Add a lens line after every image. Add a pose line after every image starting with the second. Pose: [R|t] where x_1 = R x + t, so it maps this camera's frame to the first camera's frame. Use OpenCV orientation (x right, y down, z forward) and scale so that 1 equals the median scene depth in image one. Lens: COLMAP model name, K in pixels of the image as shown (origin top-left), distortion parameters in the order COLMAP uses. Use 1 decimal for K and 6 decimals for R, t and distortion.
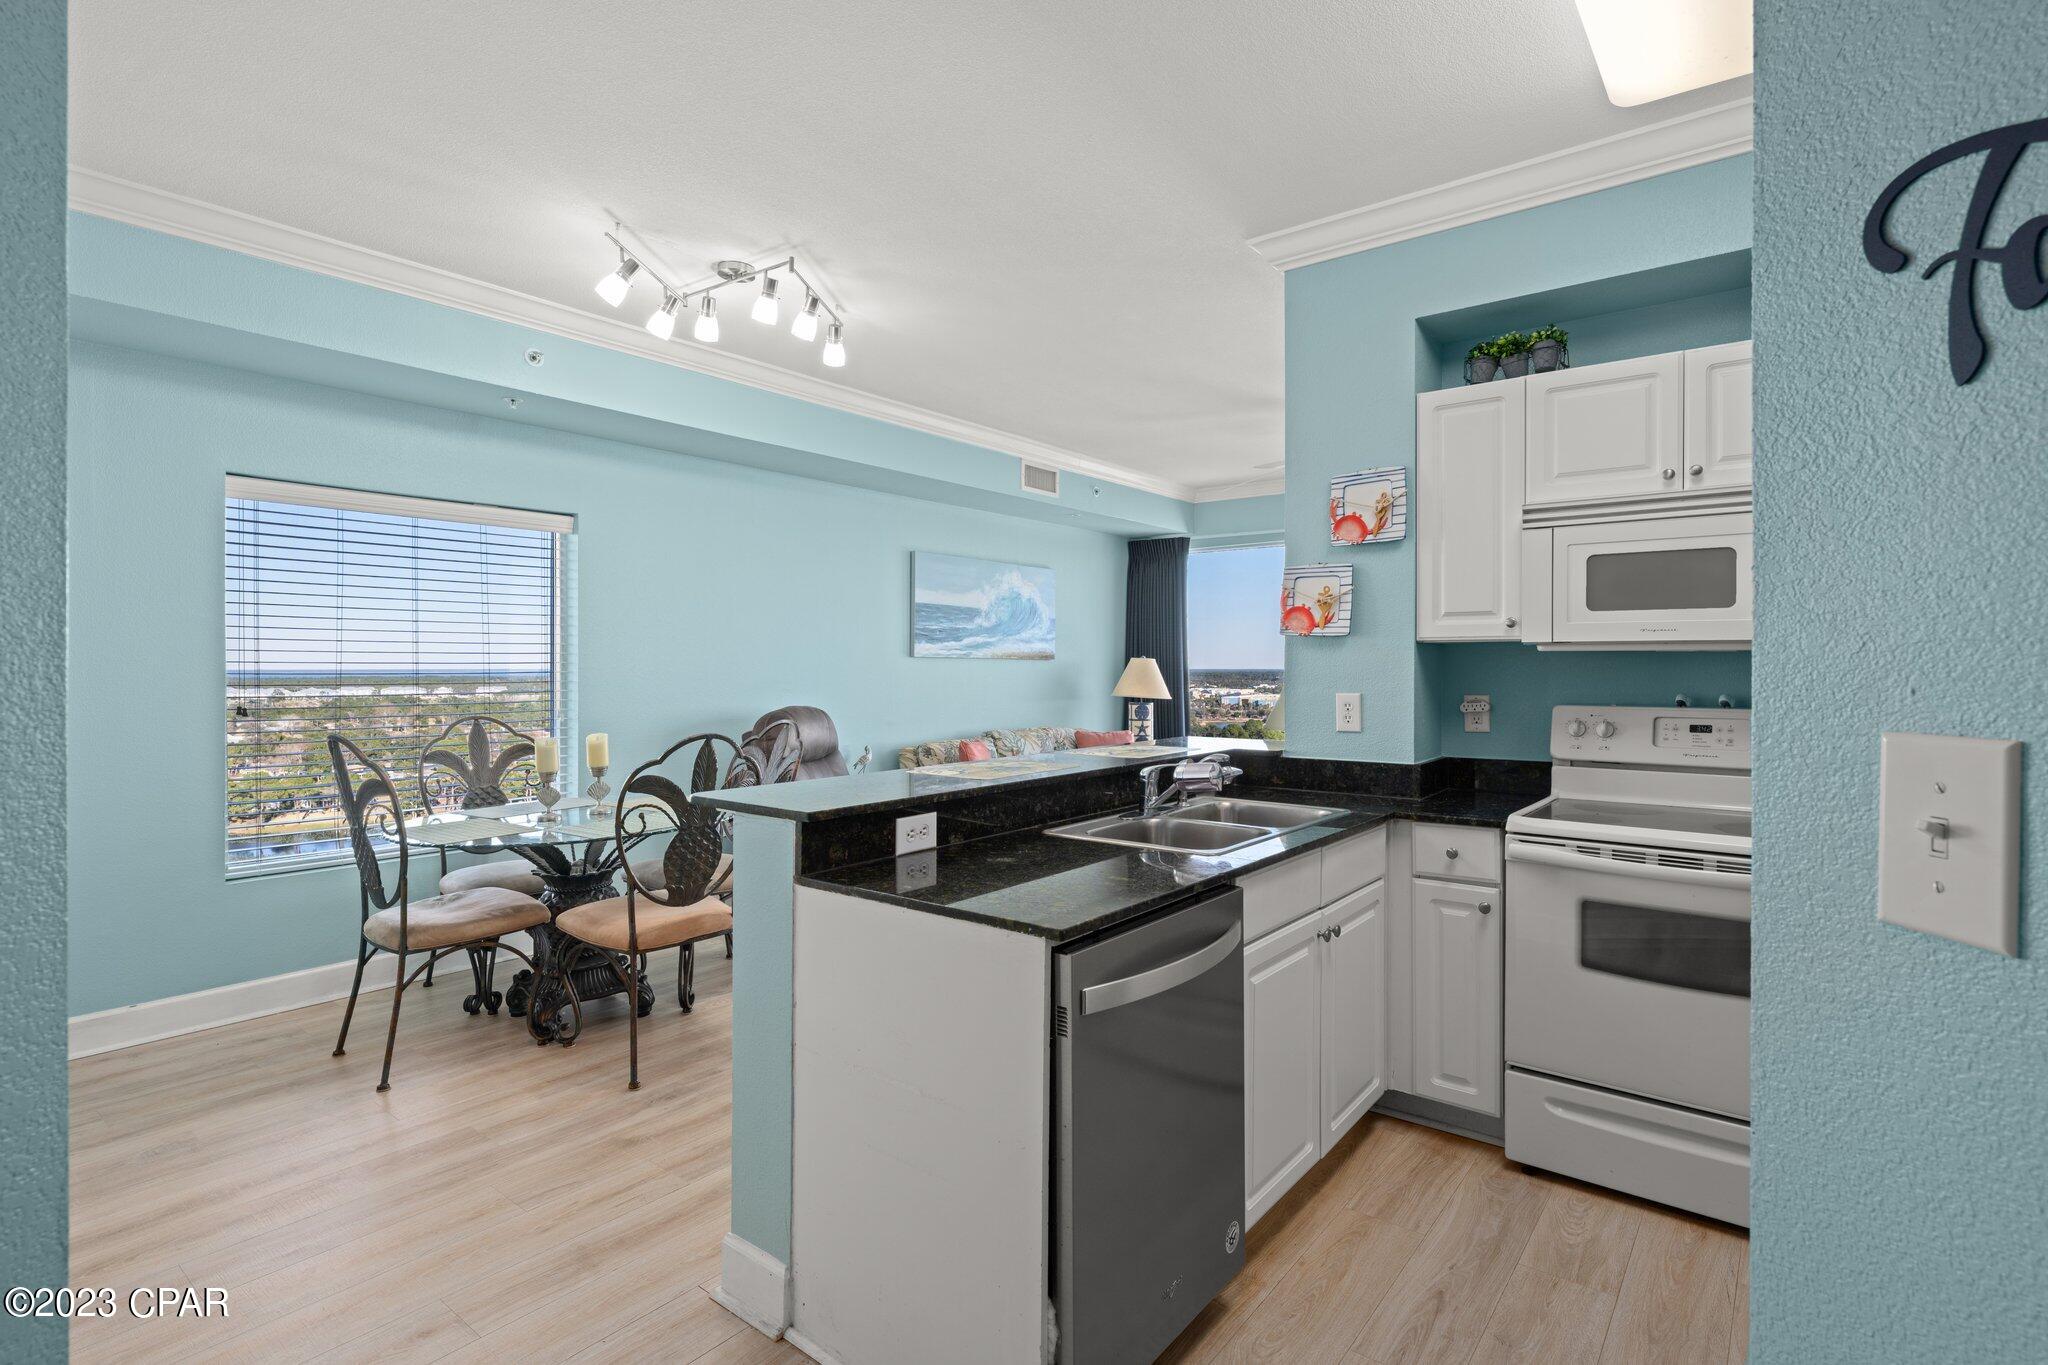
lens RADIAL K [[968.9, 0, 1042.3], [0, 968.9, 674.7], [0, 0, 1]] dist [0.003247, 0.002178]
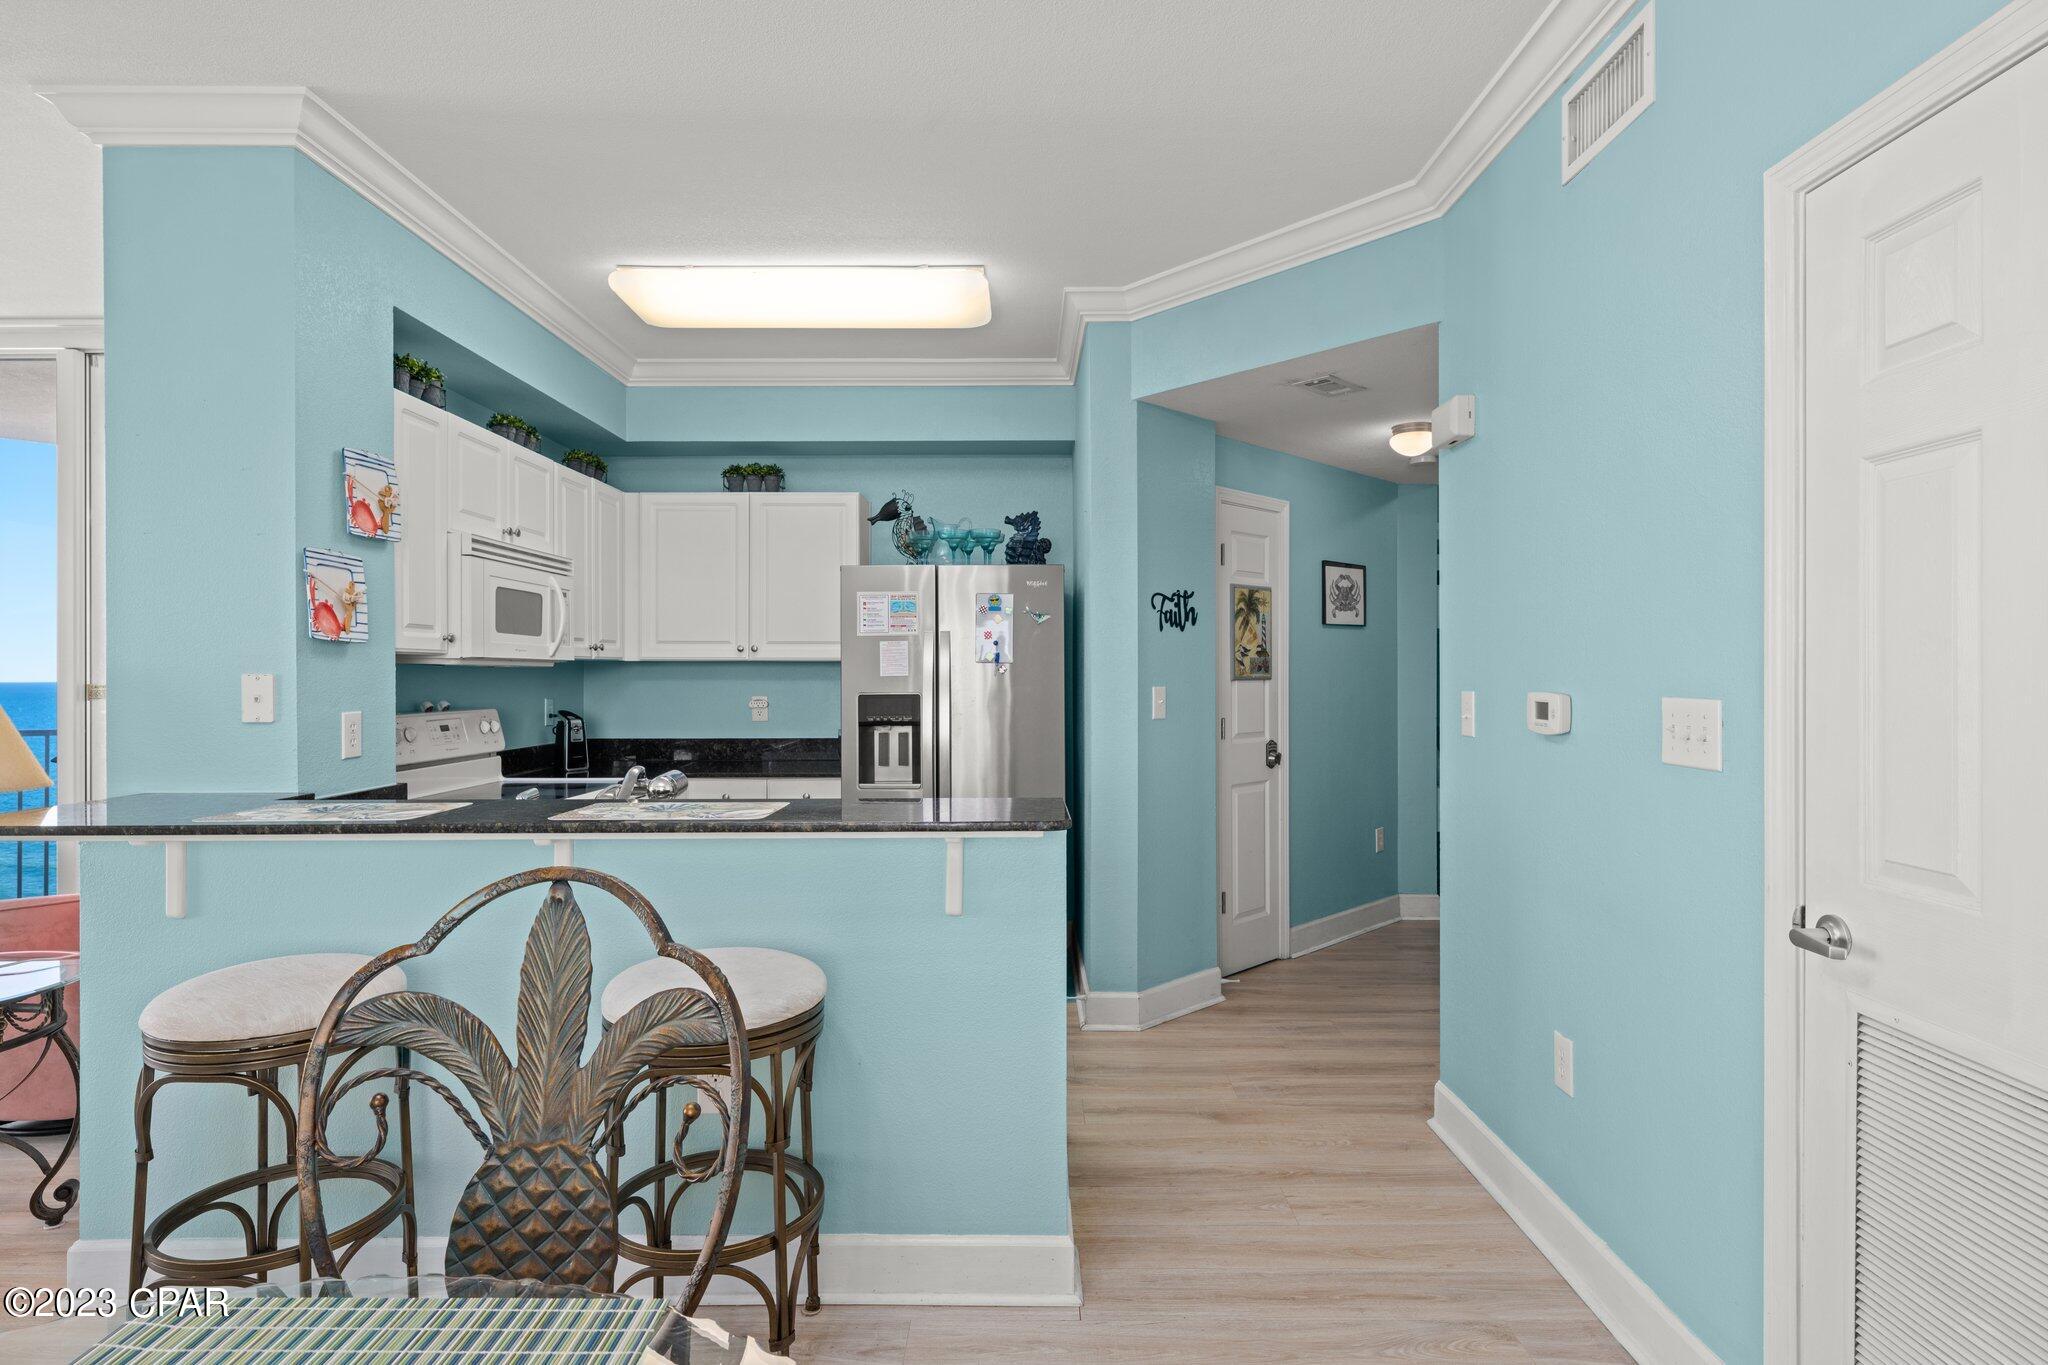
lens RADIAL K [[1089.8, 0, 1034.9], [0, 1089.8, 676.5], [0, 0, 1]] dist [0.002962, 0.000134]
pose [[-0.599218, -0.001250, 0.800585, -0.779884], [0.010348, 0.999903, 0.009307, -0.013830], [-0.800519, 0.013861, -0.599147, 1.080697]]
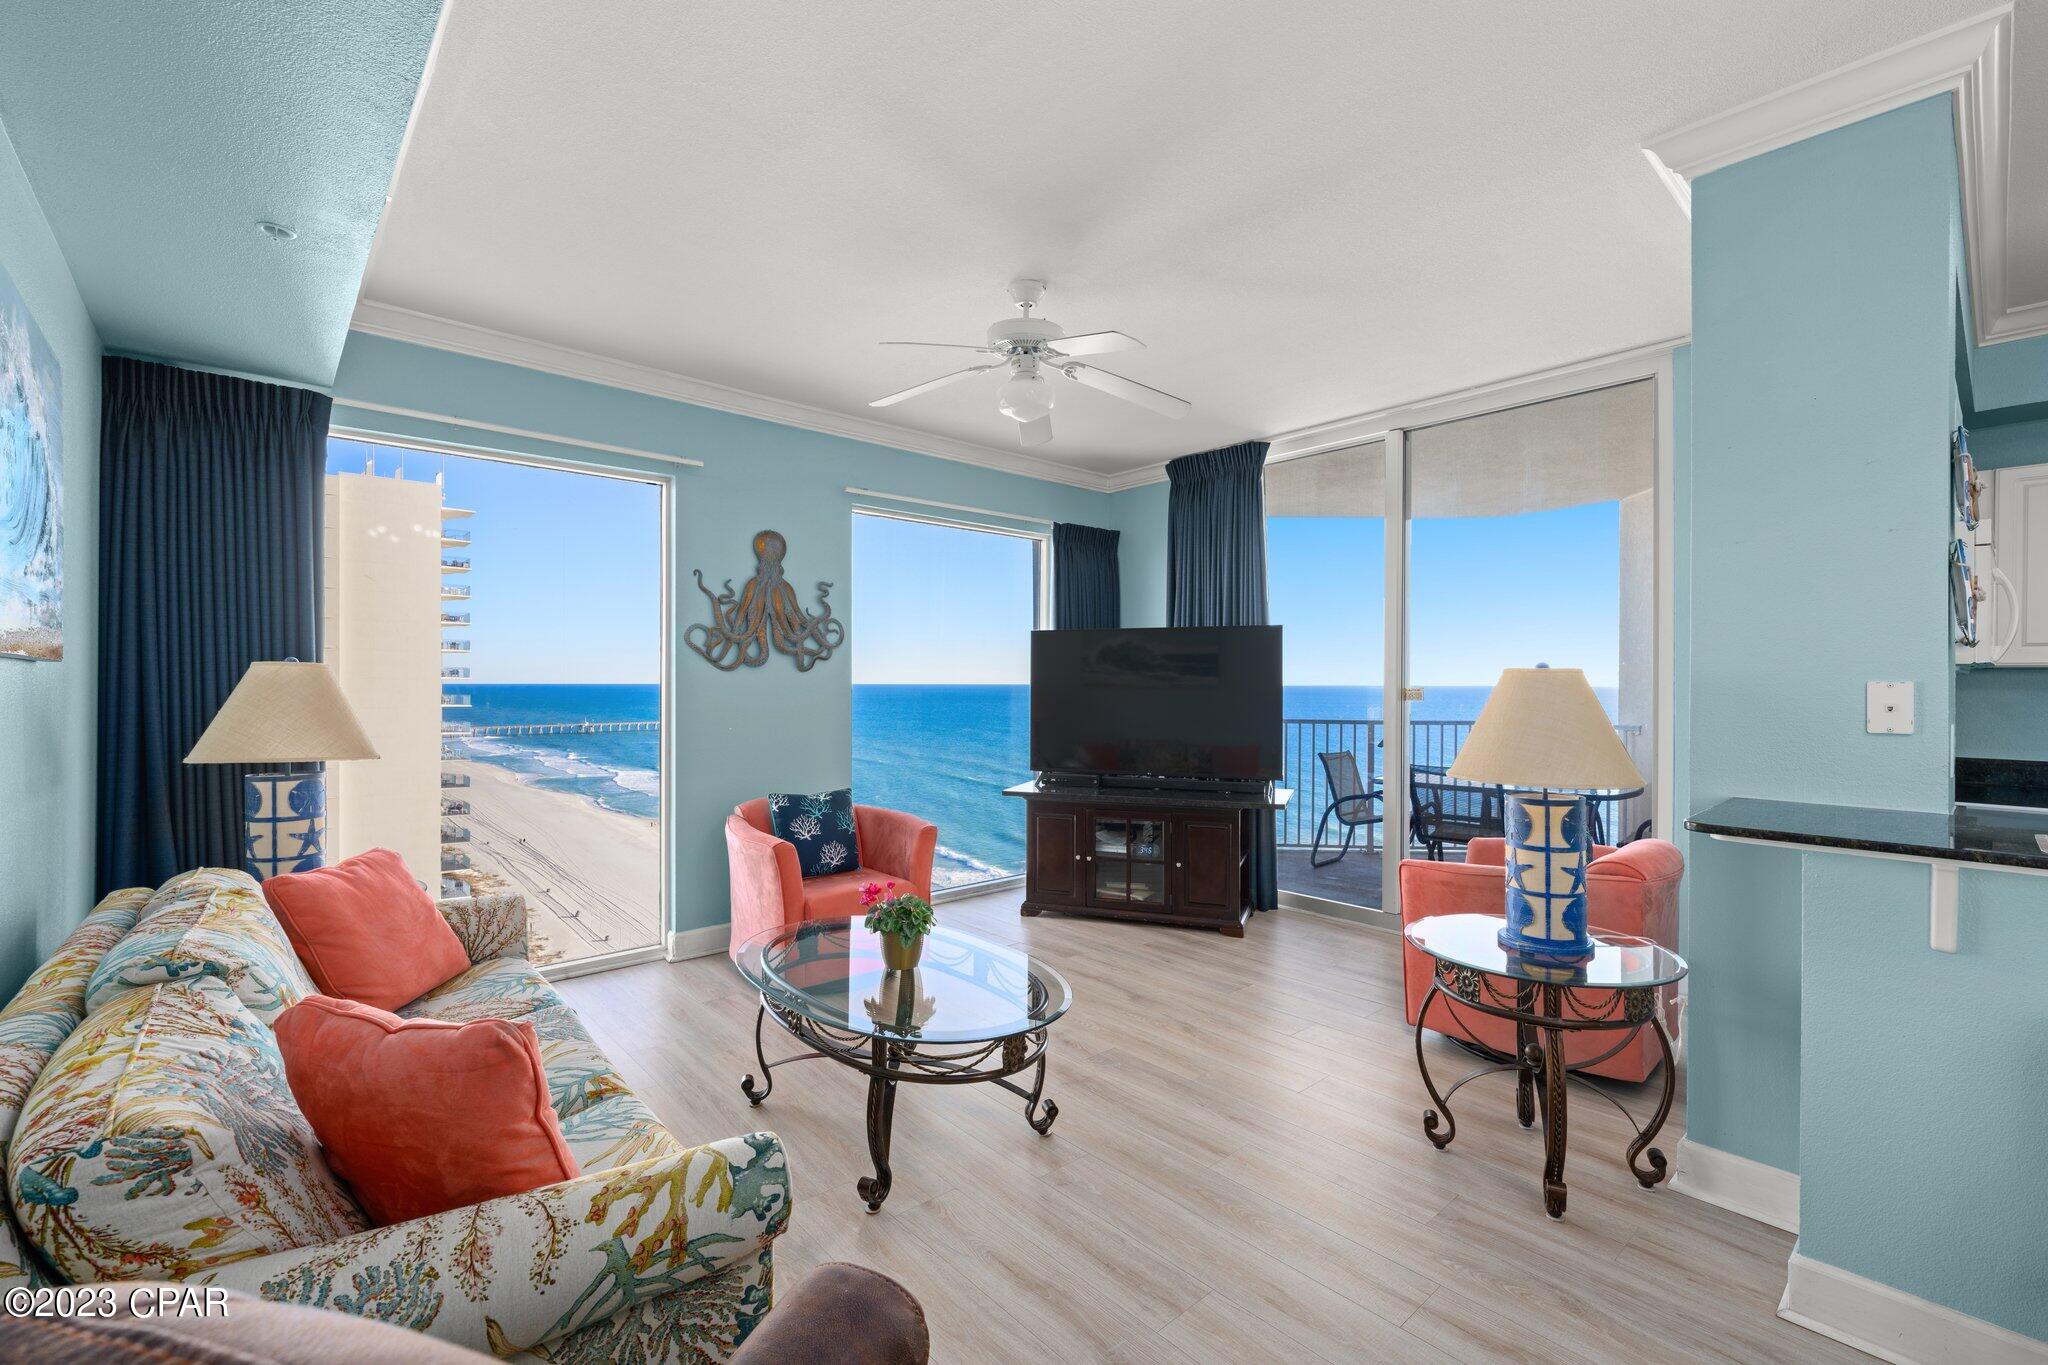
lens RADIAL K [[878.2, 0, 1021.2], [0, 878.2, 683.3], [0, 0, 1]] dist [0.006288, -0.000365]
pose [[0.202035, -0.002484, 0.979375, -0.475998], [0.007022, 0.999975, 0.001088, -0.017604], [-0.979353, 0.006657, 0.202048, 1.553199]]
